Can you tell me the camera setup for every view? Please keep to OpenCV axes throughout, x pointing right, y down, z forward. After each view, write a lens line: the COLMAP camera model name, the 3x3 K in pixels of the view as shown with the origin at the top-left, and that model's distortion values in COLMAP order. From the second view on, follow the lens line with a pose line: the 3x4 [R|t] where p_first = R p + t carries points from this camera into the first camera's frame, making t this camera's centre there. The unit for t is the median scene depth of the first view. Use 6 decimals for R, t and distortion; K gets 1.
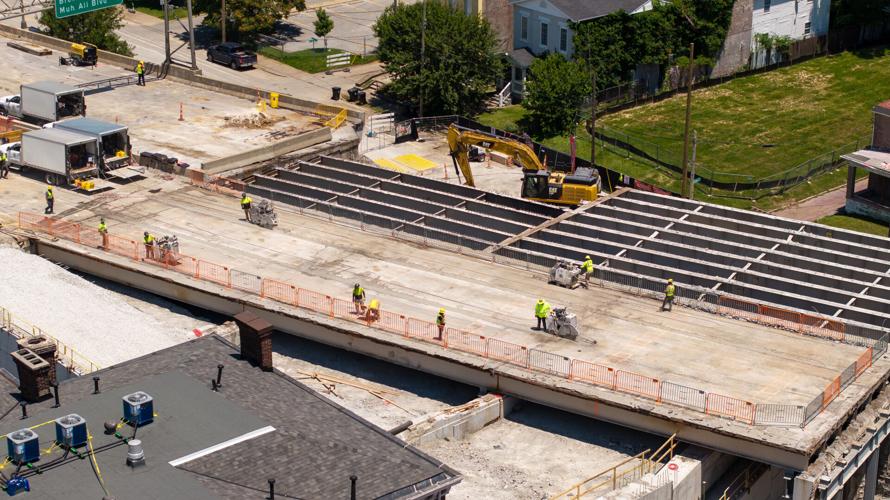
lens RADIAL K [[1799.9, 0, 445.0], [0, 1799.9, 250.0], [0, 0, 1]] dist [-0.187263, 1.375109]
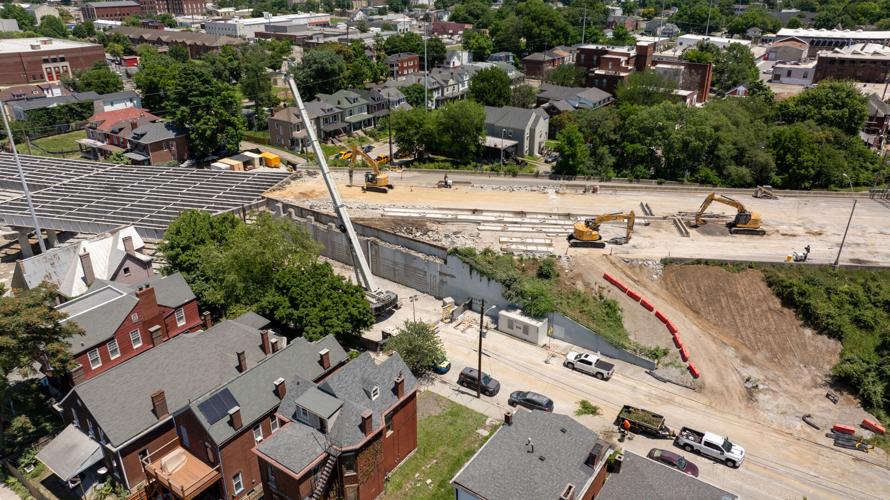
lens RADIAL K [[624.6, 0, 446.4], [0, 624.6, 248.1], [0, 0, 1]] dist [-0.035944, 0.047950]
pose [[0.966021, -0.107891, 0.234869, 0.523615], [0.095489, 0.993398, 0.063587, 0.128378], [-0.240178, -0.038999, 0.969945, -0.322950]]
